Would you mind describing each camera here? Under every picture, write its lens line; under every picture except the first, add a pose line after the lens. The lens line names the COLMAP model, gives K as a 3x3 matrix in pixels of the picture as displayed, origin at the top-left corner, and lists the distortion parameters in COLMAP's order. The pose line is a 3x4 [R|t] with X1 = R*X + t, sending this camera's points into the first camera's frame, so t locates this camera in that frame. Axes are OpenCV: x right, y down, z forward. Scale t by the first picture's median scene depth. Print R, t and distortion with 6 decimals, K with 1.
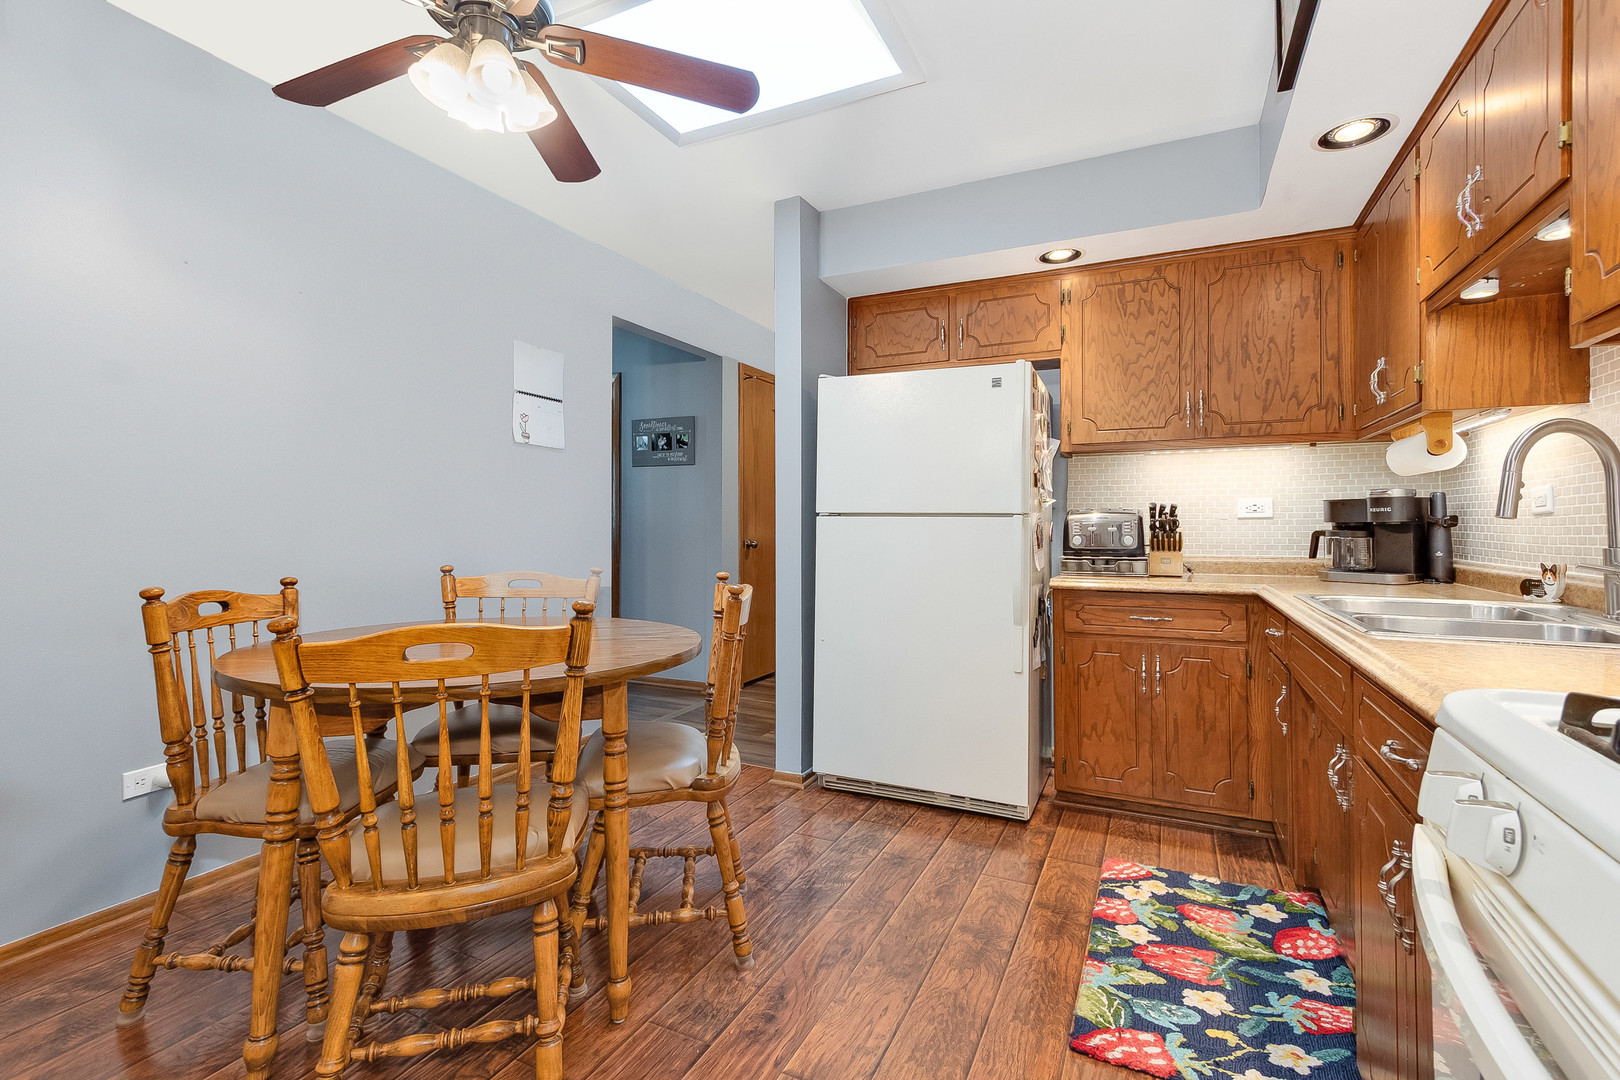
lens RADIAL K [[738.2, 0, 808.5], [0, 738.2, 531.4], [0, 0, 1]] dist [0.002652, 0.000365]
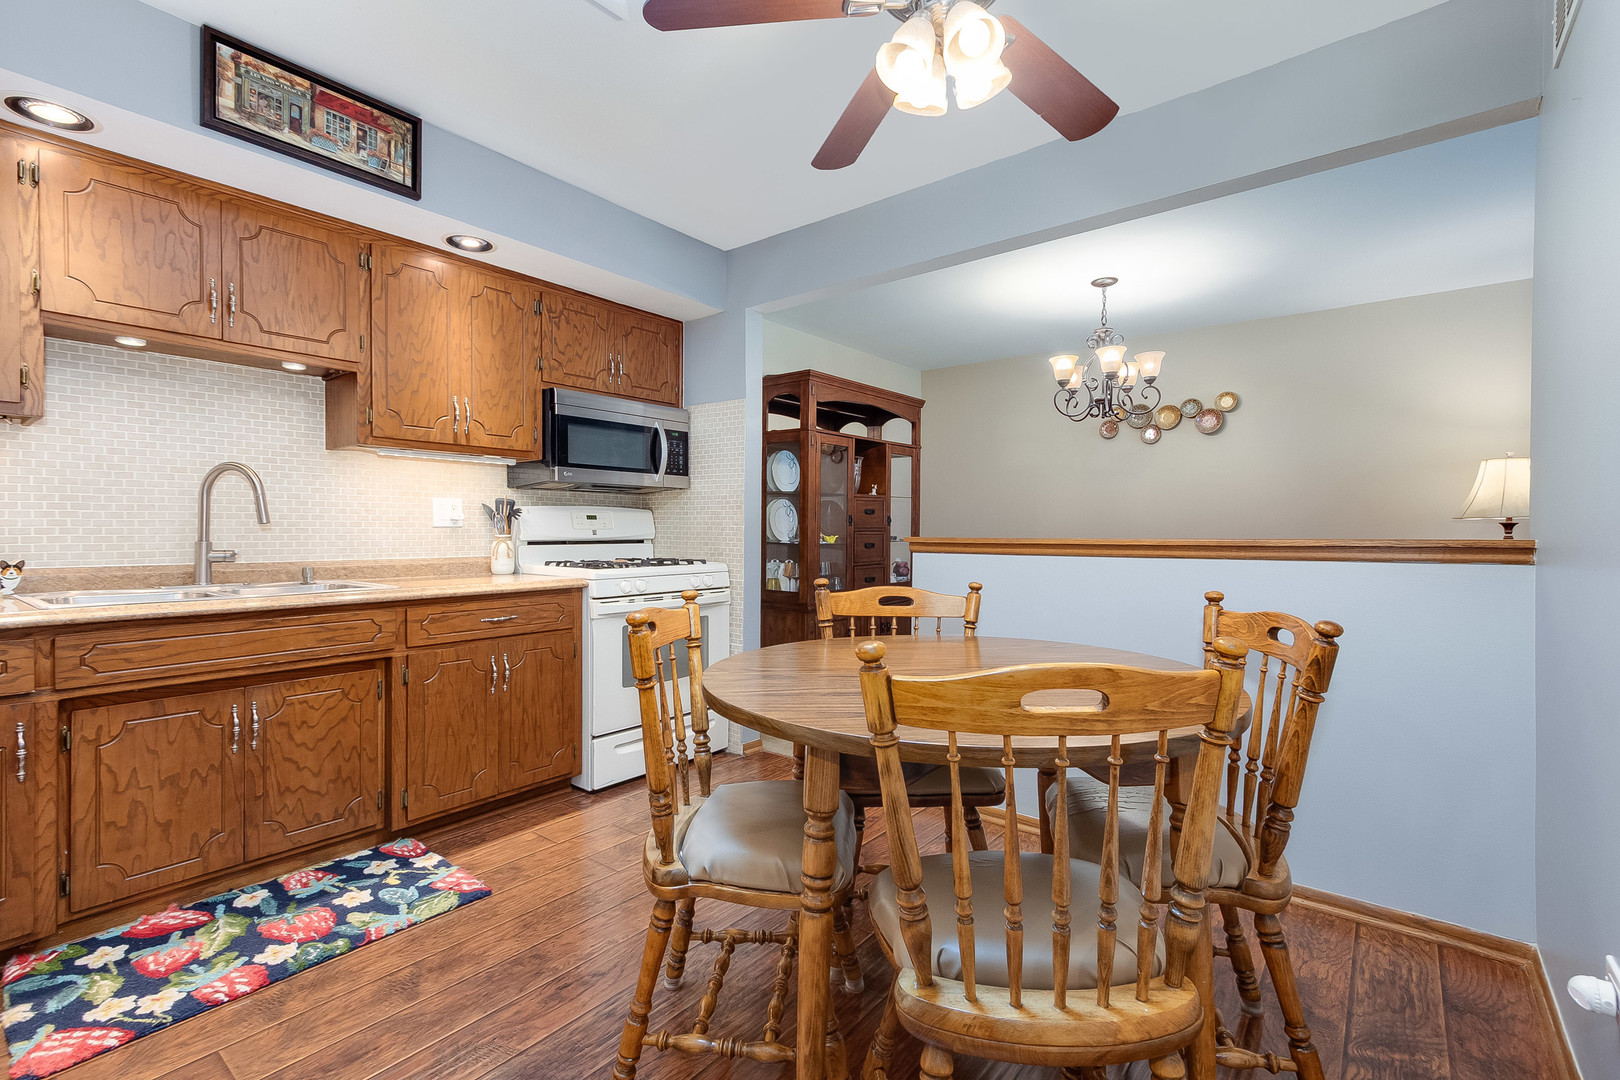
lens RADIAL K [[738.2, 0, 808.5], [0, 738.2, 531.4], [0, 0, 1]] dist [0.002652, 0.000365]
pose [[-0.975686, -0.006367, 0.219081, -0.434307], [-0.003143, 0.999882, 0.015062, -0.021846], [-0.219151, 0.014007, -0.975590, 1.761055]]
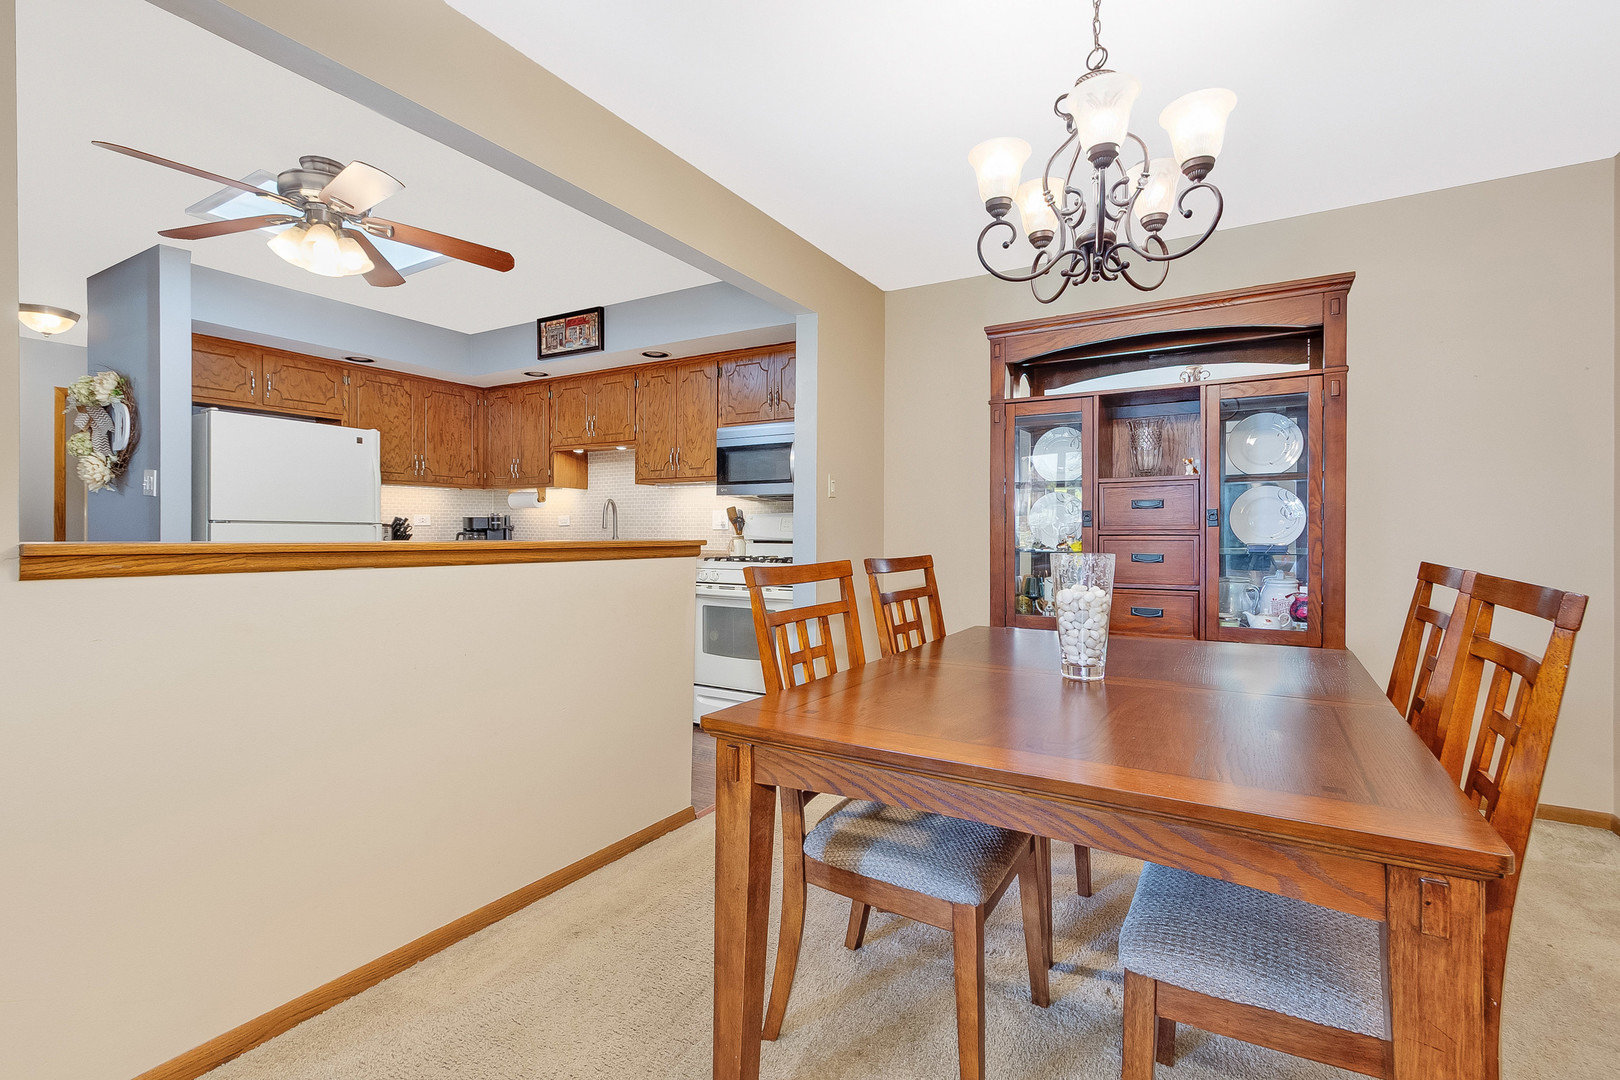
lens RADIAL K [[736.4, 0, 804.2], [0, 736.4, 533.1], [0, 0, 1]] dist [0.013624, 0.000287]
pose [[0.101923, -0.004367, 0.994783, -1.710848], [0.006865, 0.999970, 0.003686, -0.001269], [-0.994769, 0.006453, 0.101950, -0.159415]]
